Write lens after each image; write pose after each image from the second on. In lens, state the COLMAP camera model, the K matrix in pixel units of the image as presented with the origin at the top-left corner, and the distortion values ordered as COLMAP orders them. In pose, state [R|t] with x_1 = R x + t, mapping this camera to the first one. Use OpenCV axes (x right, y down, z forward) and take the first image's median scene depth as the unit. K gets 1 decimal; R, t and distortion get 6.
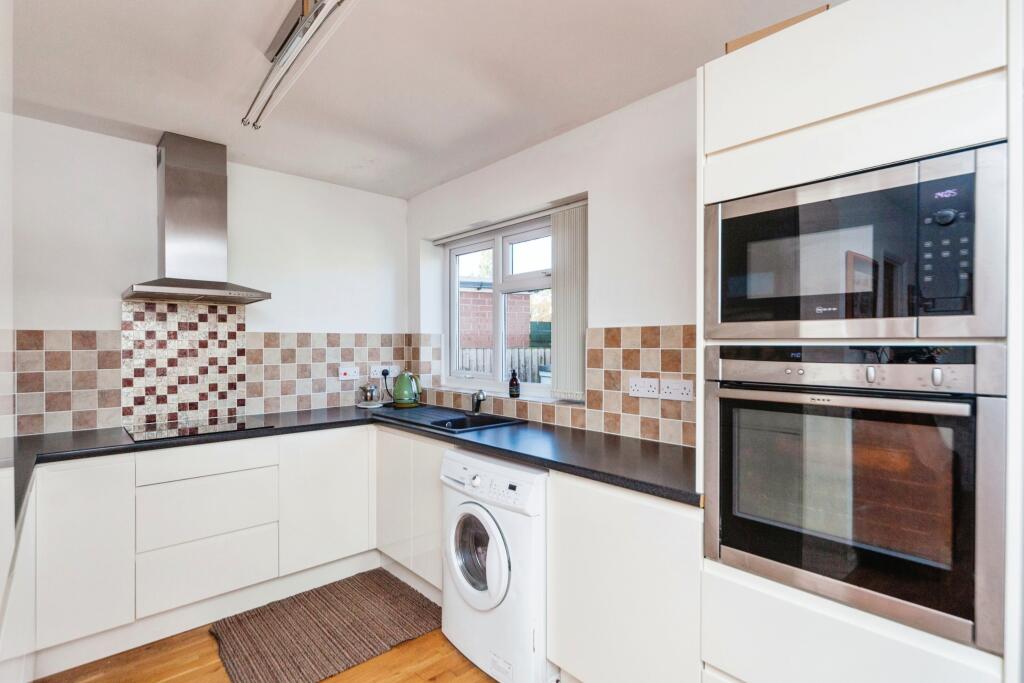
lens RADIAL K [[494.4, 0, 502.1], [0, 494.4, 347.1], [0, 0, 1]] dist [-0.000732, 0.000039]
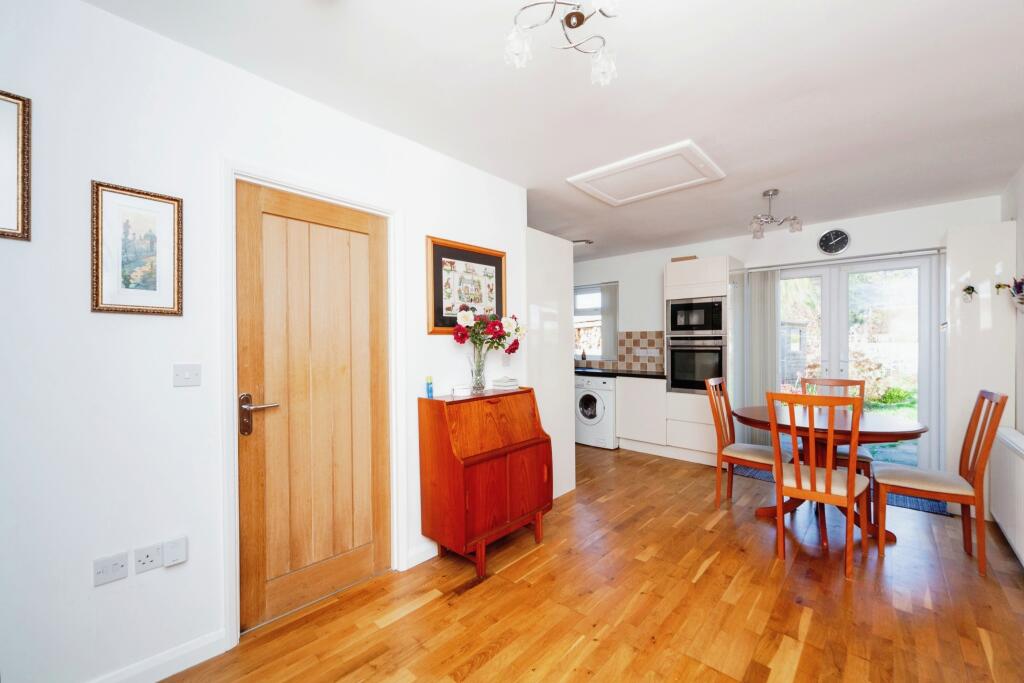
lens RADIAL K [[407.6, 0, 511.6], [0, 407.6, 342.1], [0, 0, 1]] dist [0.003890, 0.000319]
pose [[0.995765, 0.001700, 0.091919, -0.558402], [-0.000790, 0.999950, -0.009943, 0.036674], [-0.091931, 0.009828, 0.995717, -1.056580]]
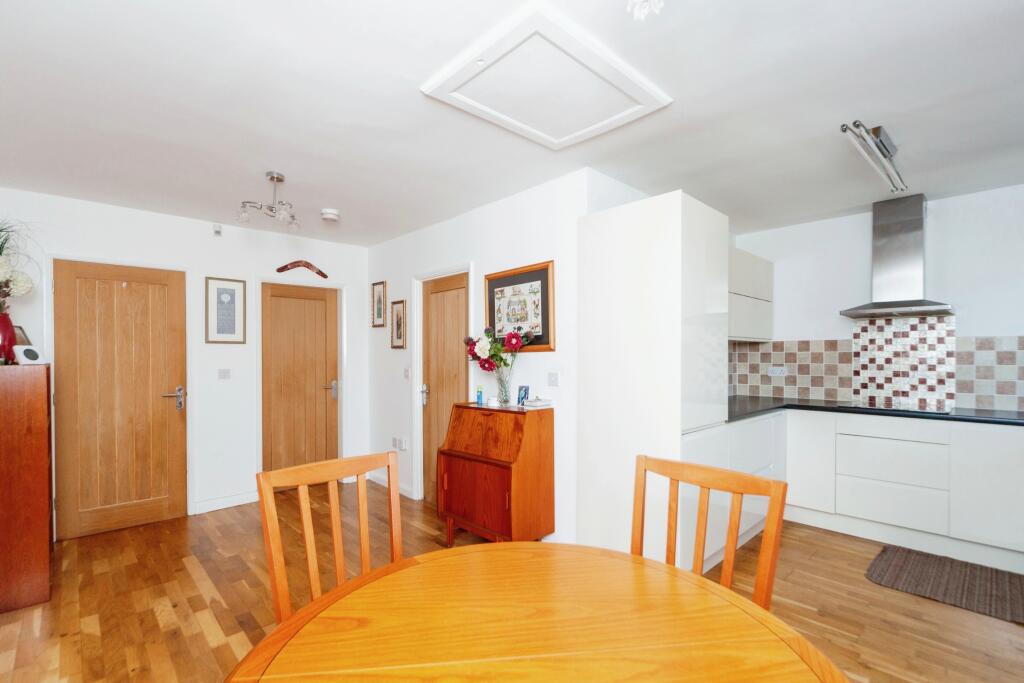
lens RADIAL K [[457.9, 0, 506.3], [0, 457.9, 359.8], [0, 0, 1]] dist [-0.005582, -0.000632]
pose [[0.025698, 0.020172, -0.999466, 0.619572], [-0.001597, 0.999796, 0.020138, 0.003750], [0.999668, 0.001079, 0.025725, -0.120698]]
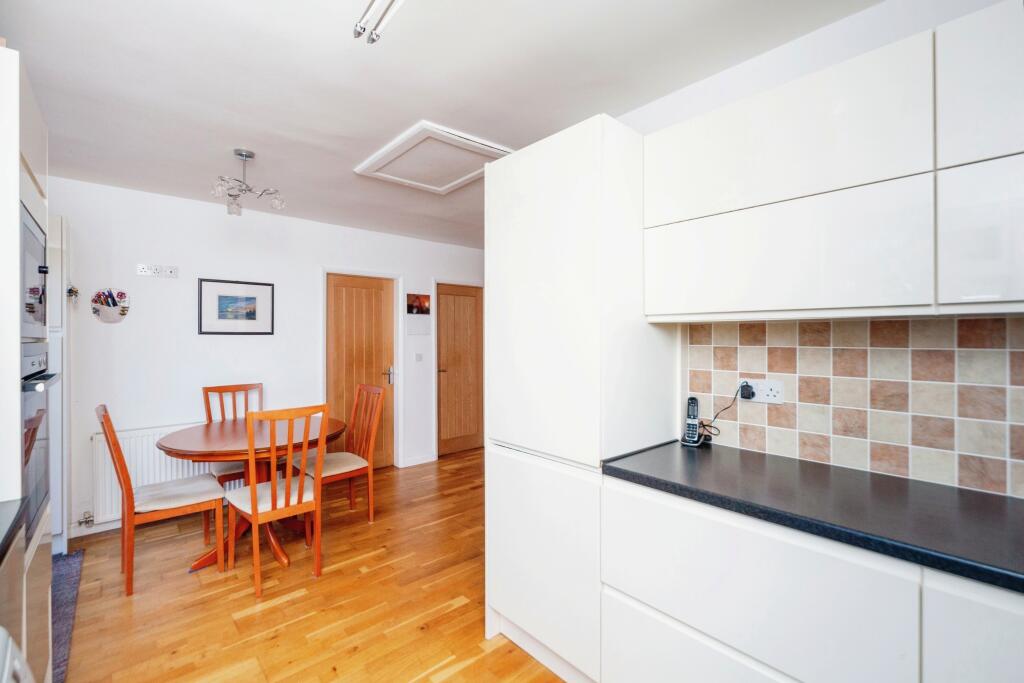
lens RADIAL K [[457.9, 0, 508.8], [0, 457.9, 339.5], [0, 0, 1]] dist [-0.005582, -0.000632]
pose [[-0.999977, -0.000710, -0.006673, -0.267022], [-0.000735, 0.999993, 0.003755, -0.002896], [0.006671, 0.003760, -0.999971, 0.971814]]
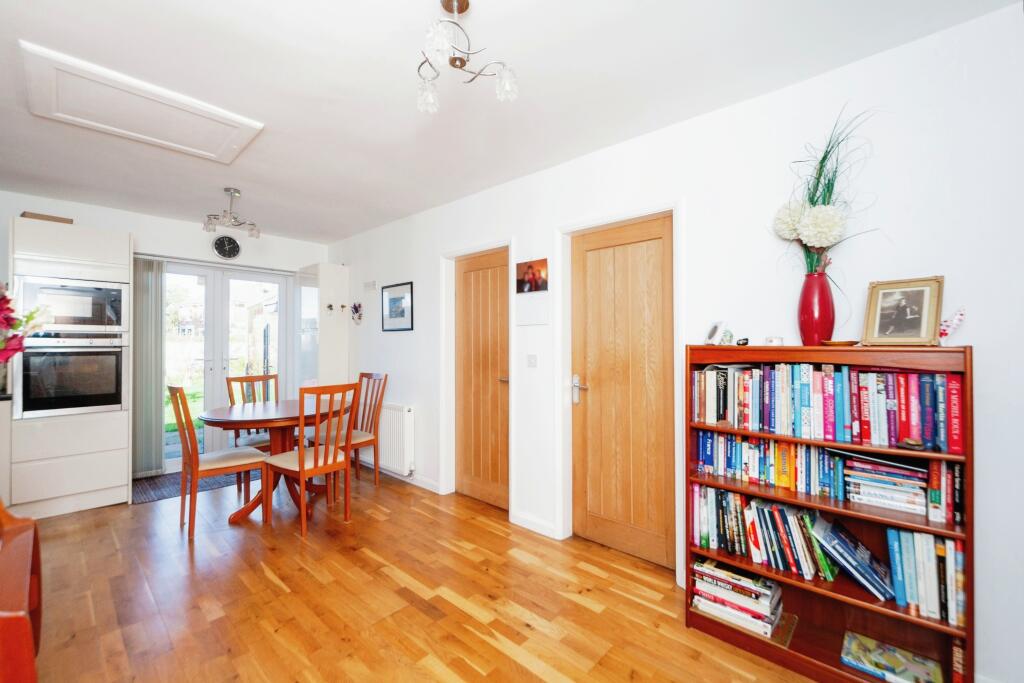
lens RADIAL K [[428.4, 0, 506.7], [0, 428.4, 336.6], [0, 0, 1]] dist [-0.000580, -0.000012]
pose [[-0.078930, 0.013678, 0.996786, -0.968089], [0.004687, 0.999900, -0.013350, 0.028705], [-0.996869, 0.003618, -0.078987, -0.645180]]
